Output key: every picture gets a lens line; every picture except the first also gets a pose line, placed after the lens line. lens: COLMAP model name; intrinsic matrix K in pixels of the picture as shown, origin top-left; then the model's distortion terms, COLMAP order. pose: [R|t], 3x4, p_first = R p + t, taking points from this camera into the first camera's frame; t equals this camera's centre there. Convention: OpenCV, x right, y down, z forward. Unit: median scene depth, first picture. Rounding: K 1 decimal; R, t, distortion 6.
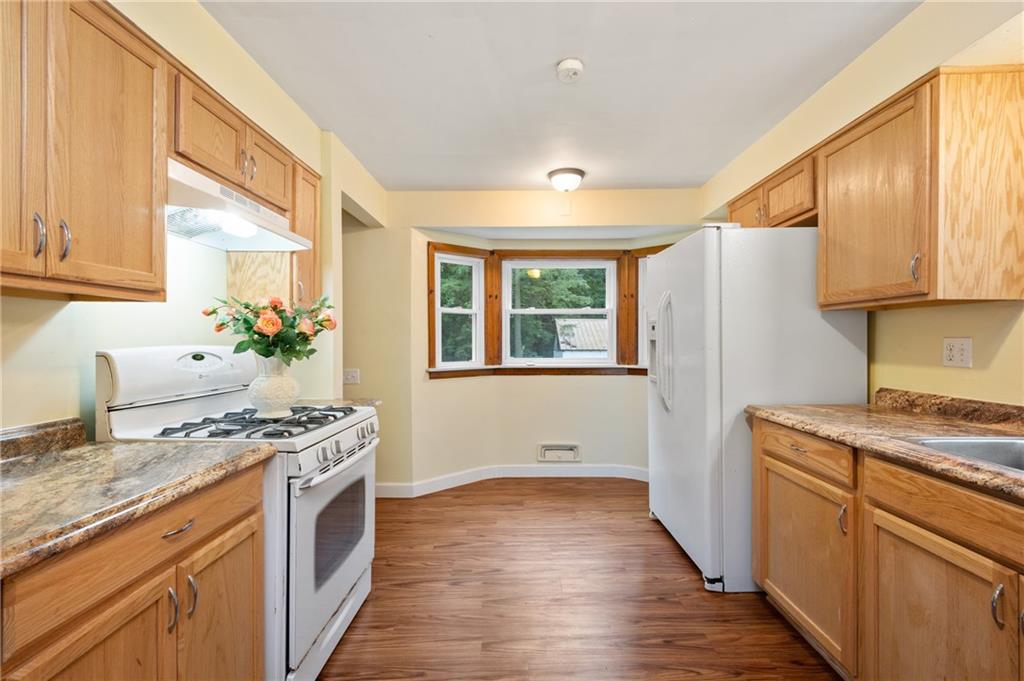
lens RADIAL K [[463.6, 0, 512.0], [0, 463.6, 340.5], [0, 0, 1]] dist [0.002845, -0.000274]
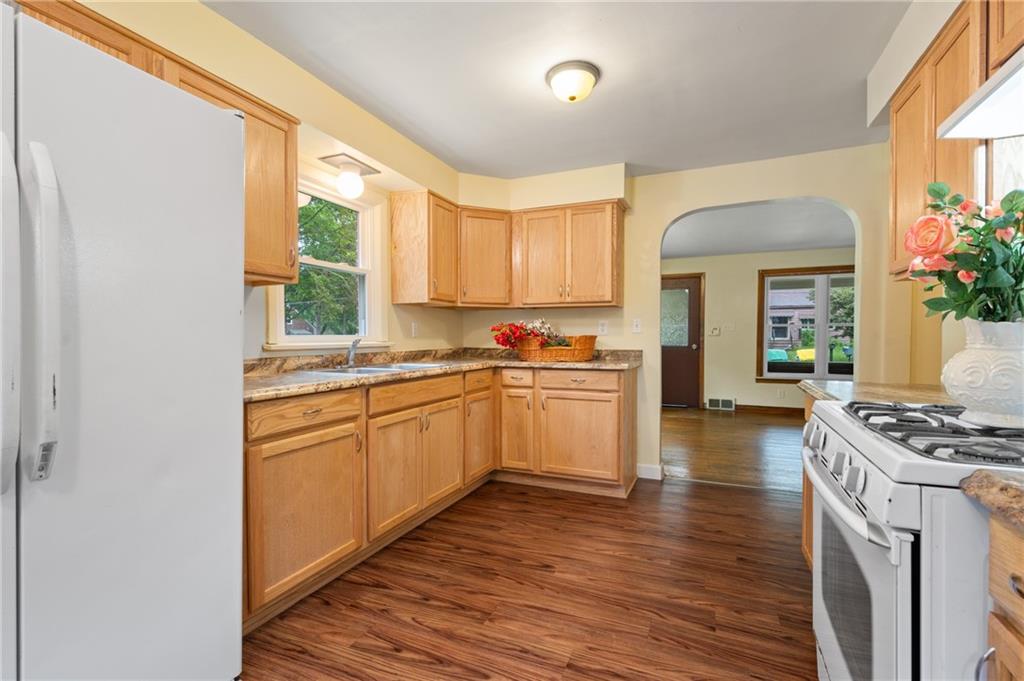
lens RADIAL K [[463.6, 0, 512.0], [0, 463.6, 340.5], [0, 0, 1]] dist [0.002845, -0.000274]
pose [[-0.922523, -0.002053, 0.385937, -0.221471], [0.000651, 0.999976, 0.006876, 0.069672], [-0.385942, 0.006594, -0.922499, 1.925589]]
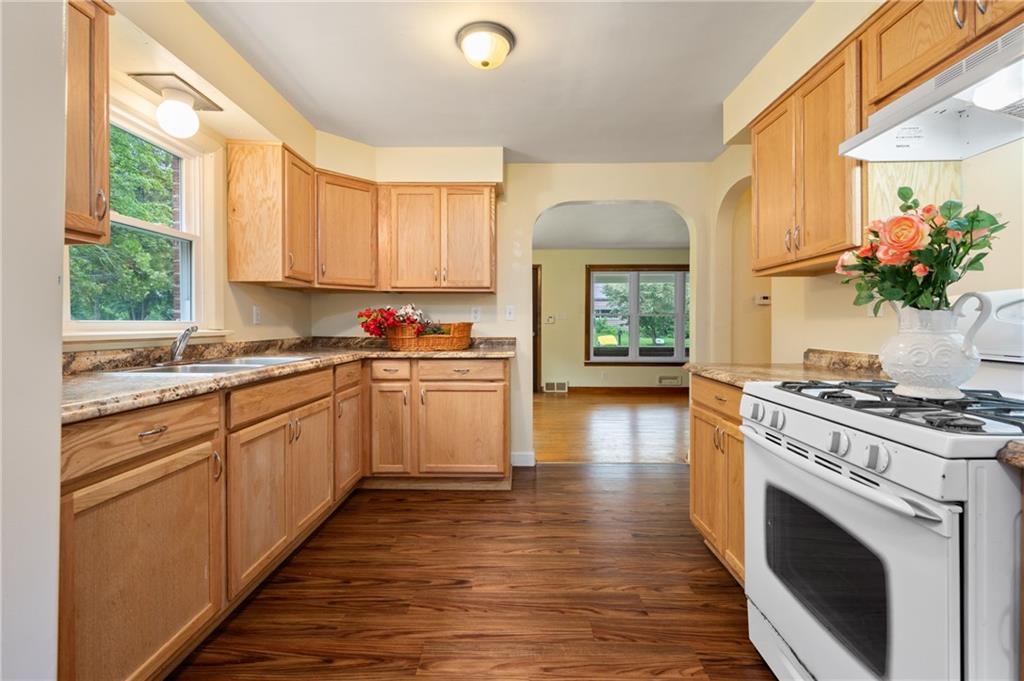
lens RADIAL K [[461.4, 0, 514.0], [0, 461.4, 324.1], [0, 0, 1]] dist [0.000144, 0.000083]
pose [[-1.000000, -0.000360, -0.000210, 0.064620], [-0.000360, 0.999995, -0.003135, 0.073933], [0.000211, -0.003135, -0.999995, 1.838903]]
